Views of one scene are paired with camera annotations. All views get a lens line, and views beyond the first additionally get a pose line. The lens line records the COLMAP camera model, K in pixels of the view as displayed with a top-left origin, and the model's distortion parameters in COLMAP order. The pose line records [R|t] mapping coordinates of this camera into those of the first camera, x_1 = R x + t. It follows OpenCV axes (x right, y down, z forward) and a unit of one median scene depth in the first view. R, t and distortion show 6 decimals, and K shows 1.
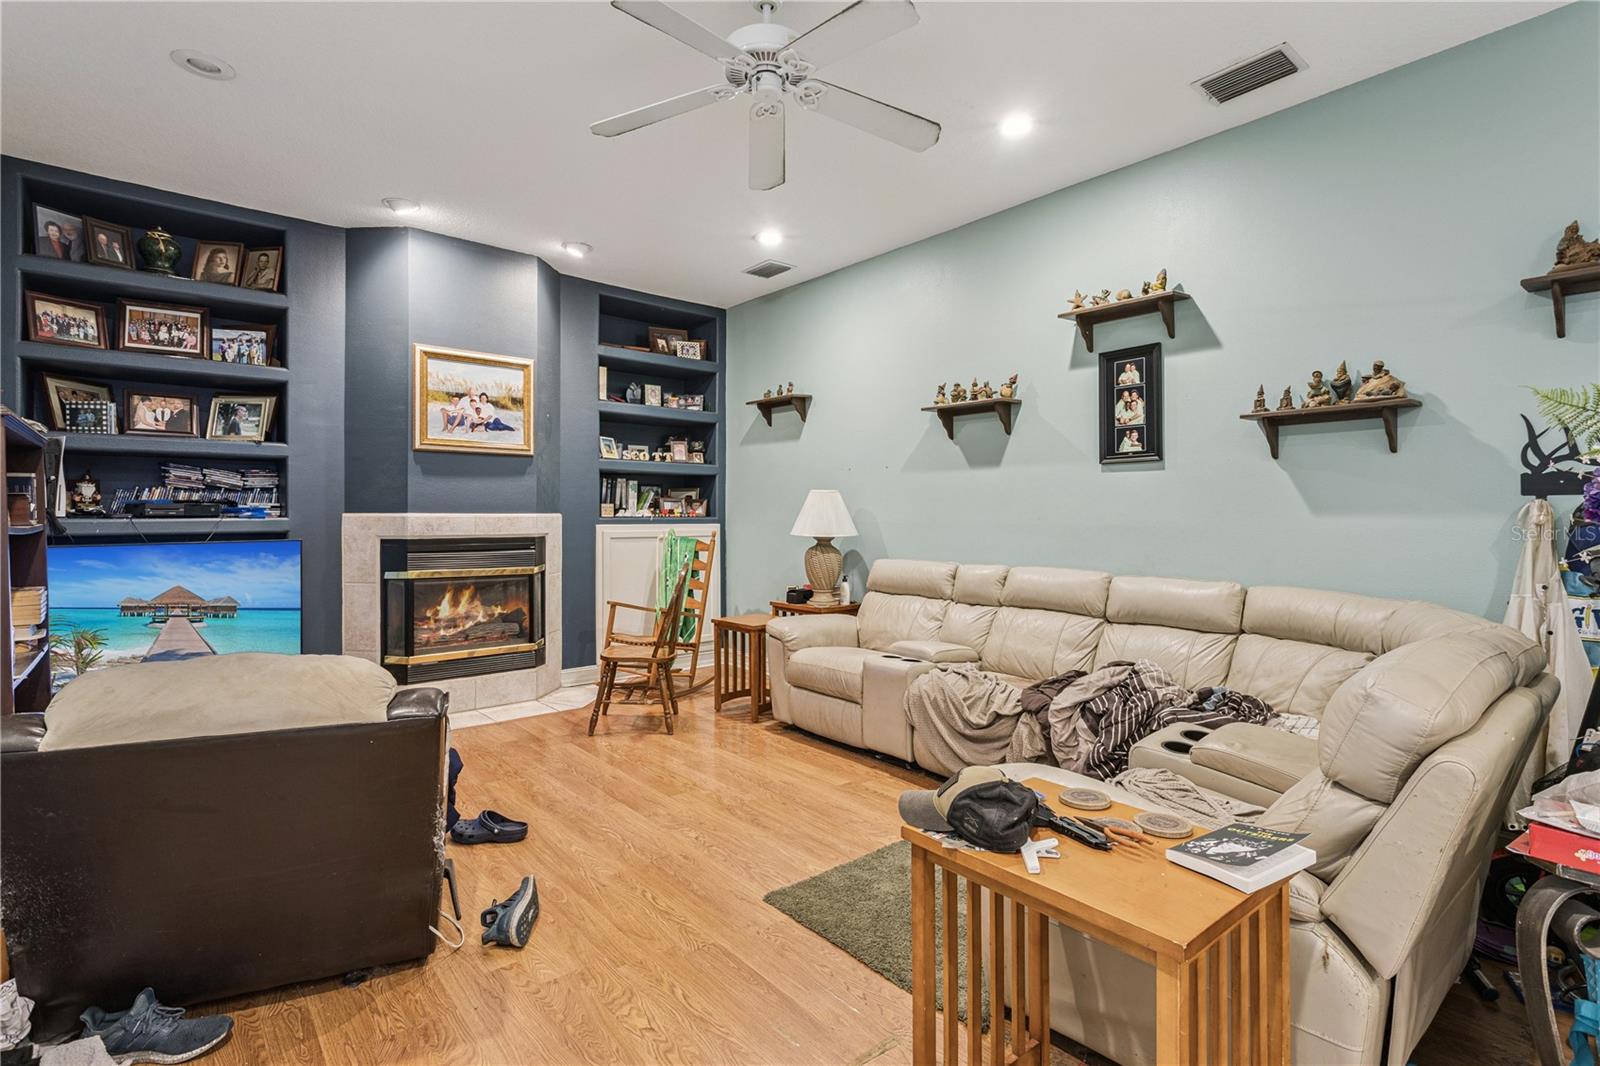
lens RADIAL K [[763.8, 0, 797.6], [0, 763.8, 516.0], [0, 0, 1]] dist [0.001792, 0.000467]
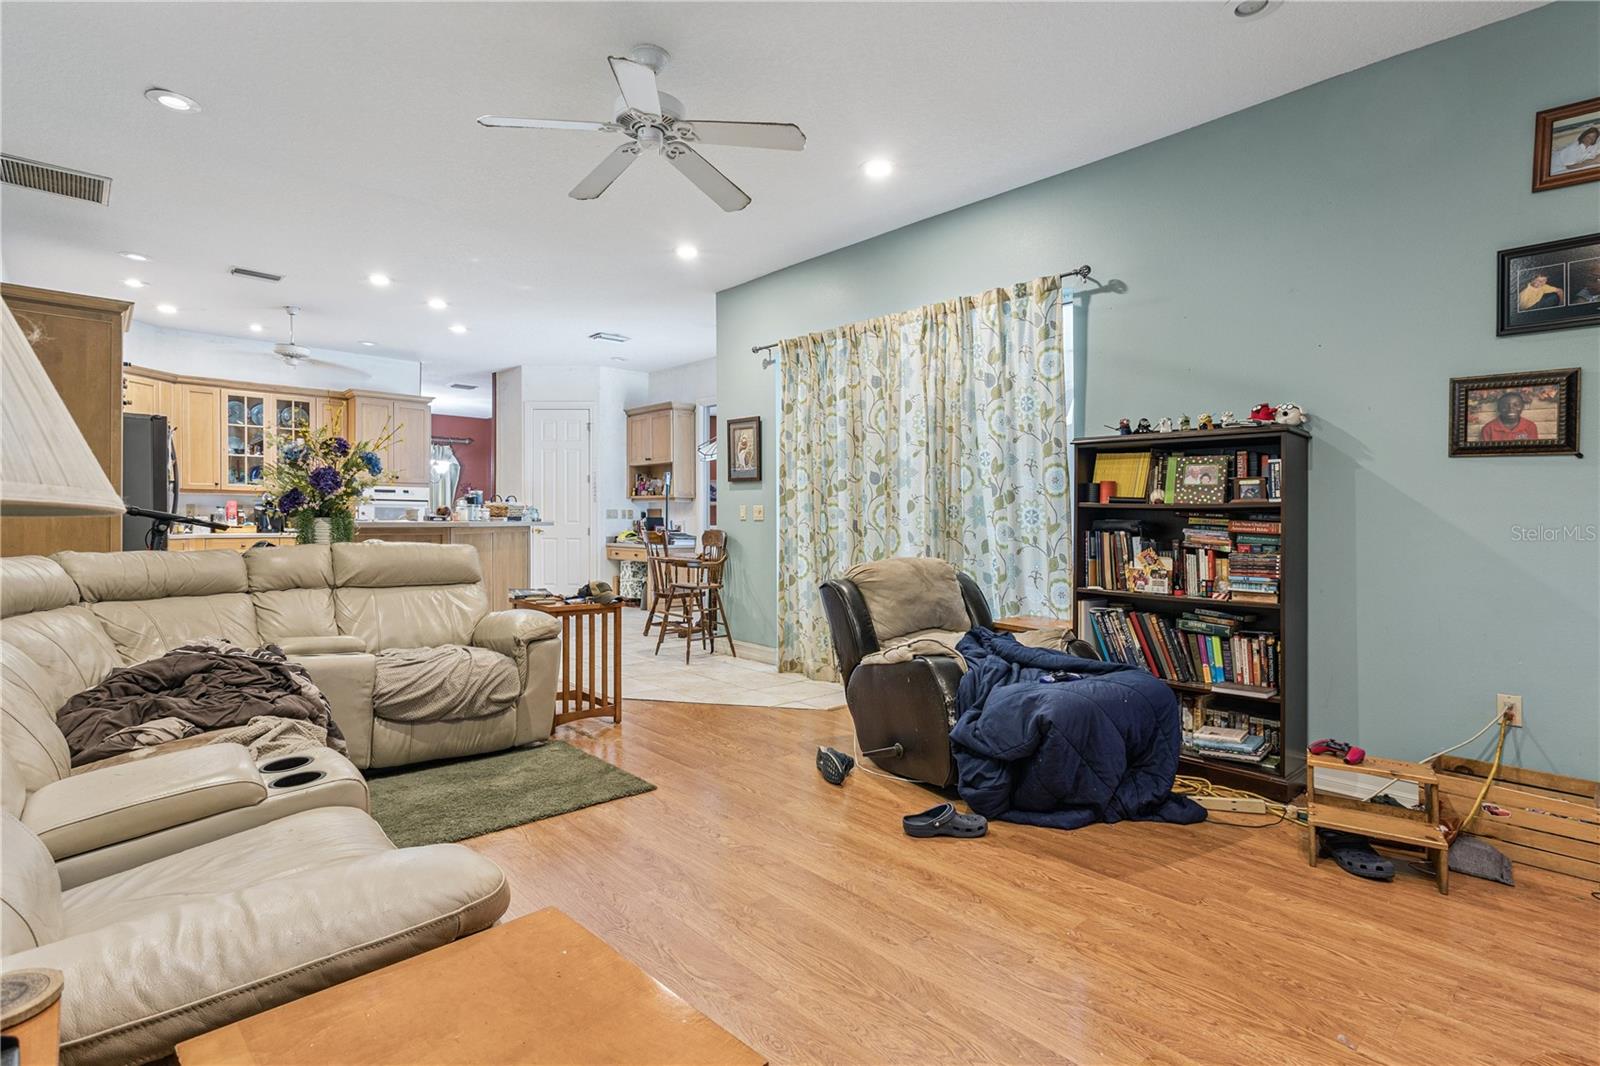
lens RADIAL K [[759.8, 0, 802.7], [0, 759.8, 524.7], [0, 0, 1]] dist [-0.000066, 0.000056]
pose [[-0.998383, -0.013070, -0.055315, -0.112558], [-0.013301, 0.999904, 0.003807, 0.029848], [0.055260, 0.004536, -0.998462, 1.211225]]
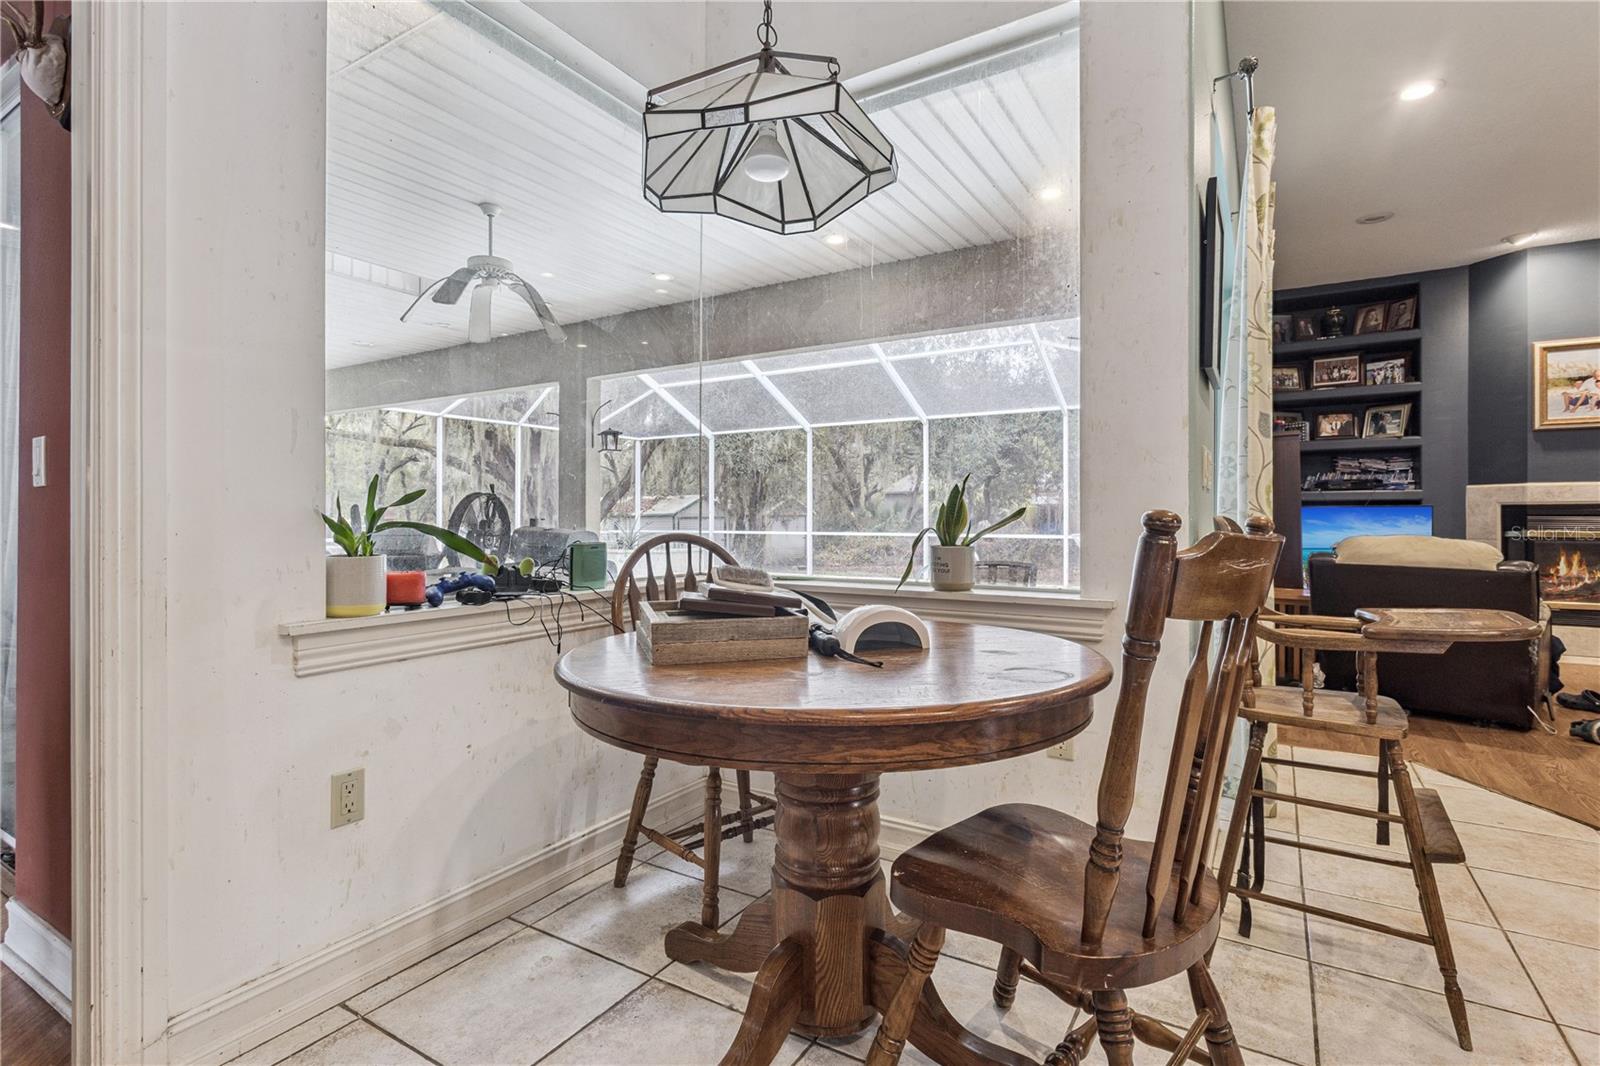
lens RADIAL K [[778.3, 0, 801.4], [0, 778.3, 518.1], [0, 0, 1]] dist [0.004023, 0.001013]
pose [[0.325378, -0.000968, -0.945584, 0.293956], [0.004773, 0.999988, 0.000619, 0.046055], [0.945572, -0.004715, 0.325378, -0.505032]]
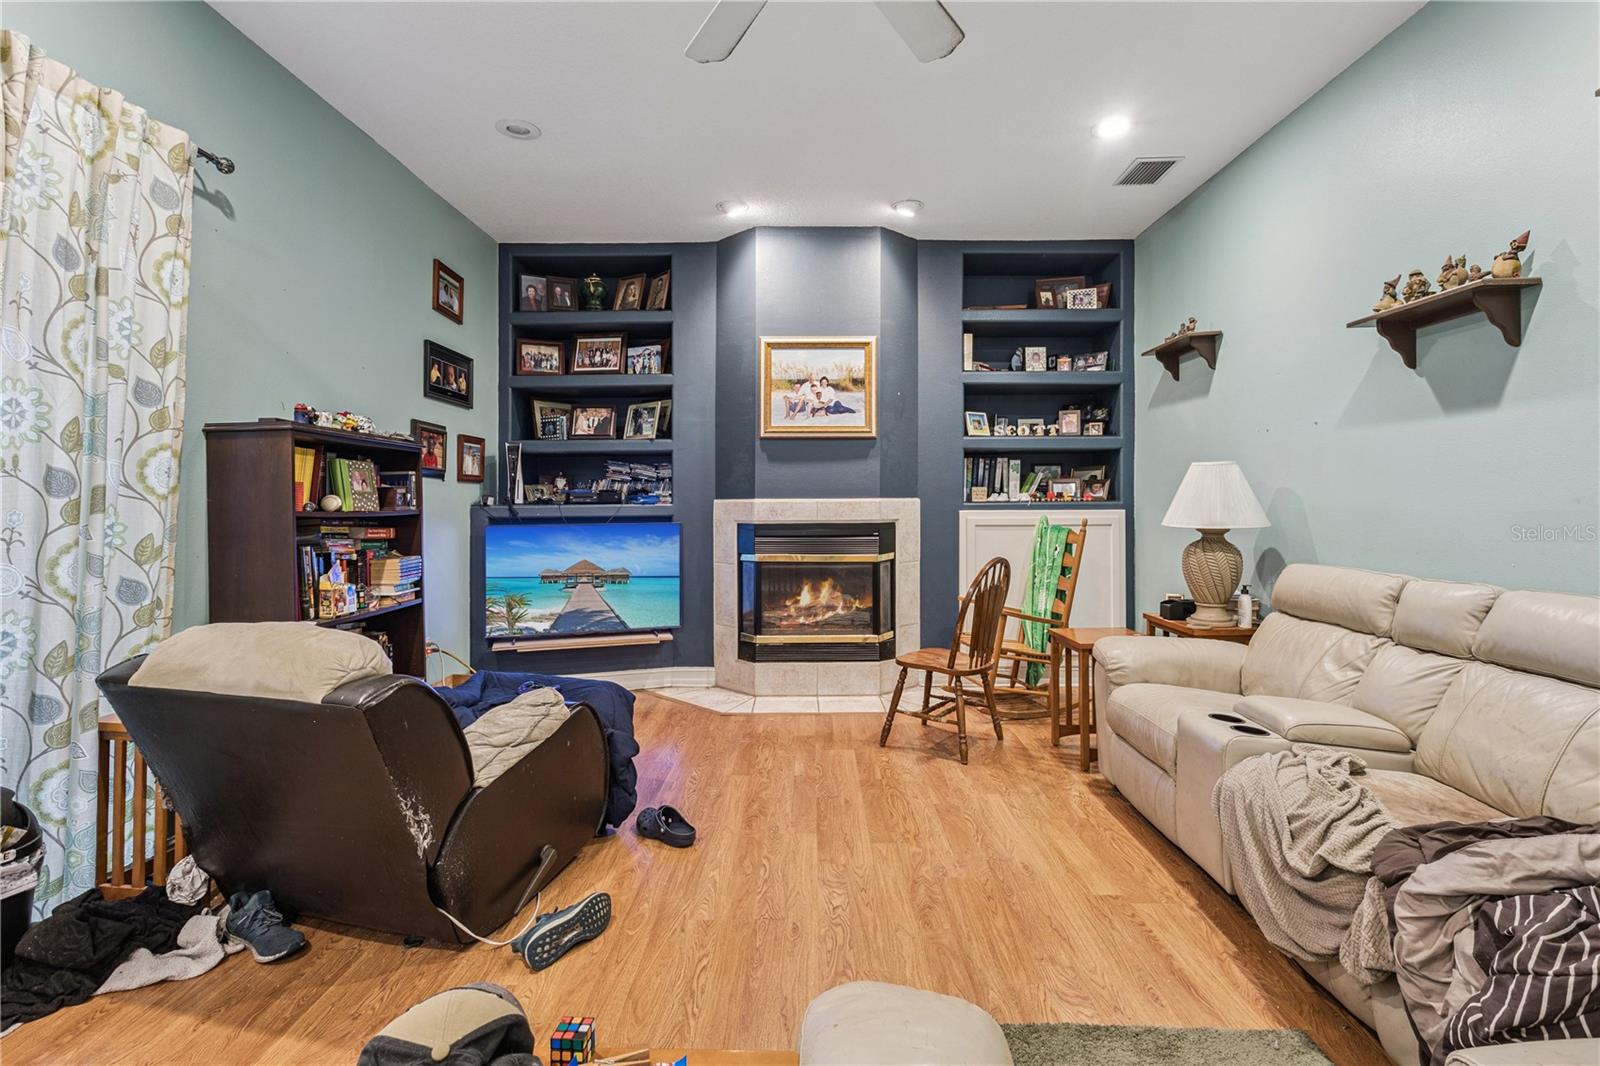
lens RADIAL K [[768.0, 0, 806.0], [0, 768.0, 501.6], [0, 0, 1]] dist [-0.003196, 0.000404]
pose [[0.762377, -0.005592, -0.647109, 0.227767], [0.005464, 0.999983, -0.002204, 0.002645], [0.647110, -0.001856, 0.762394, 0.240010]]
